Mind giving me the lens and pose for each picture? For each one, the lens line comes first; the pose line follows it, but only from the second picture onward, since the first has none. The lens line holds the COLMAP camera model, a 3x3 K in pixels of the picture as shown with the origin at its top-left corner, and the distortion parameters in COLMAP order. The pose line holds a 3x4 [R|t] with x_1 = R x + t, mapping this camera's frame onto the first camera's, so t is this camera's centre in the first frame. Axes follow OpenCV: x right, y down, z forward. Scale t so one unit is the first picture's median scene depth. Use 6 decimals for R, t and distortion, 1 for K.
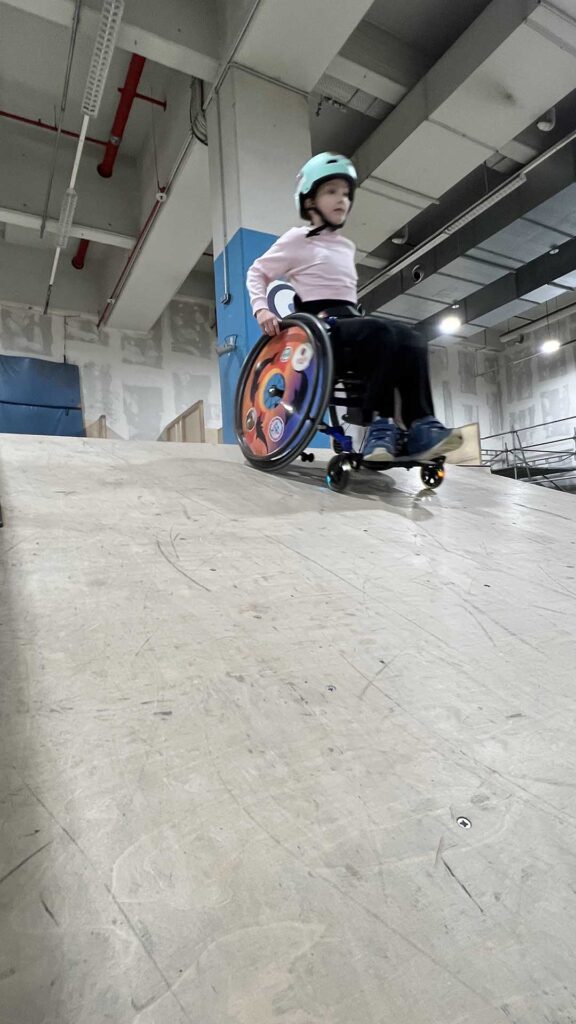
lens RADIAL K [[527.7, 0, 286.5], [0, 527.7, 517.4], [0, 0, 1]] dist [0.006480, 0.001734]
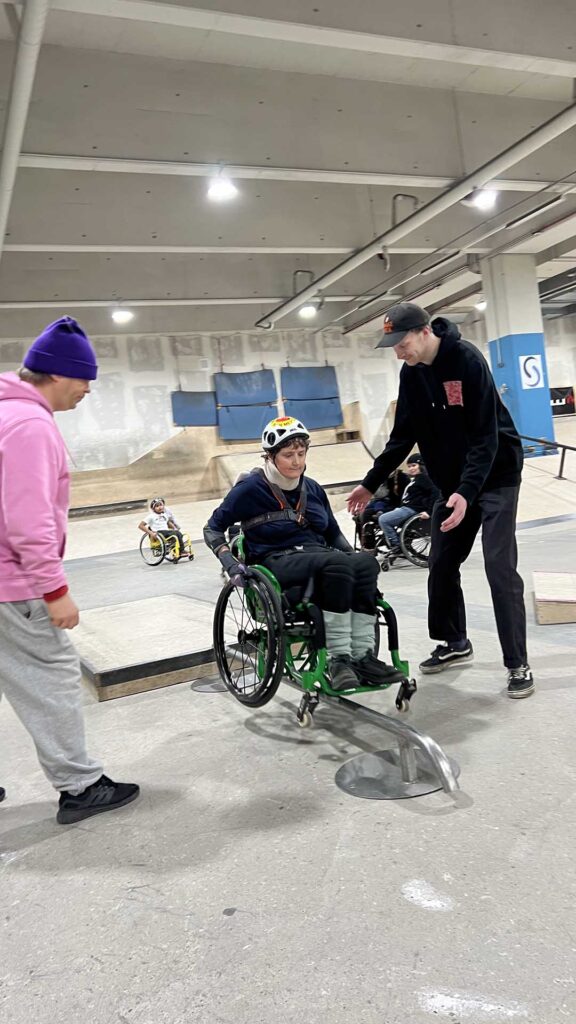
lens RADIAL K [[769.9, 0, 288.0], [0, 769.9, 521.5], [0, 0, 1]] dist [0.061985, -0.006026]
pose [[0.993040, -0.065637, -0.097789, -0.326832], [0.073708, 0.993957, 0.081345, -0.050905], [0.091859, -0.087986, 0.991877, -1.023733]]
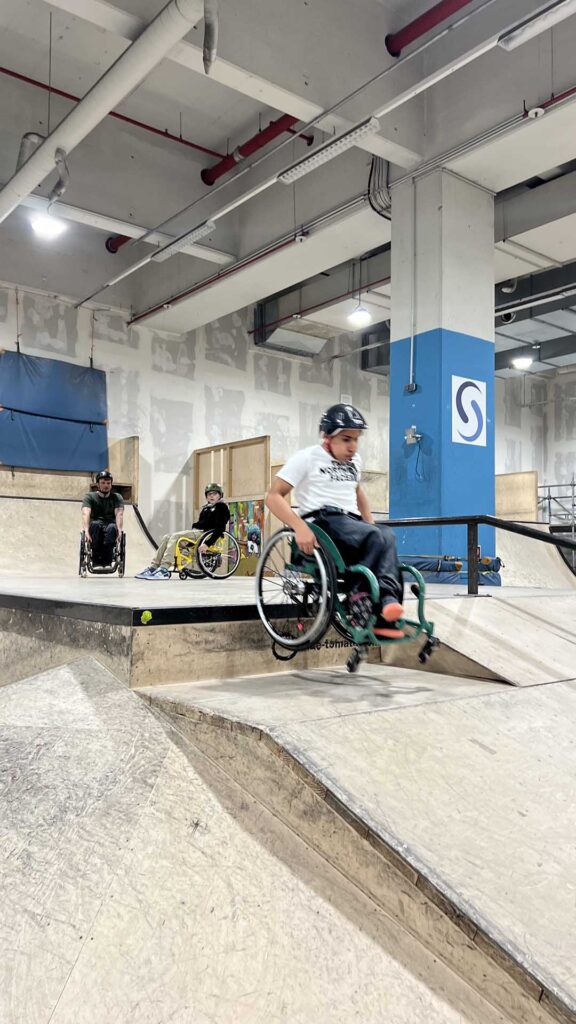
lens RADIAL K [[769.9, 0, 297.4], [0, 769.9, 517.0], [0, 0, 1]] dist [0.061985, -0.006026]
pose [[0.983109, 0.075411, 0.166763, -0.271044], [-0.071287, 0.996987, -0.030590, -0.045054], [-0.168567, 0.018186, 0.985522, -0.214693]]
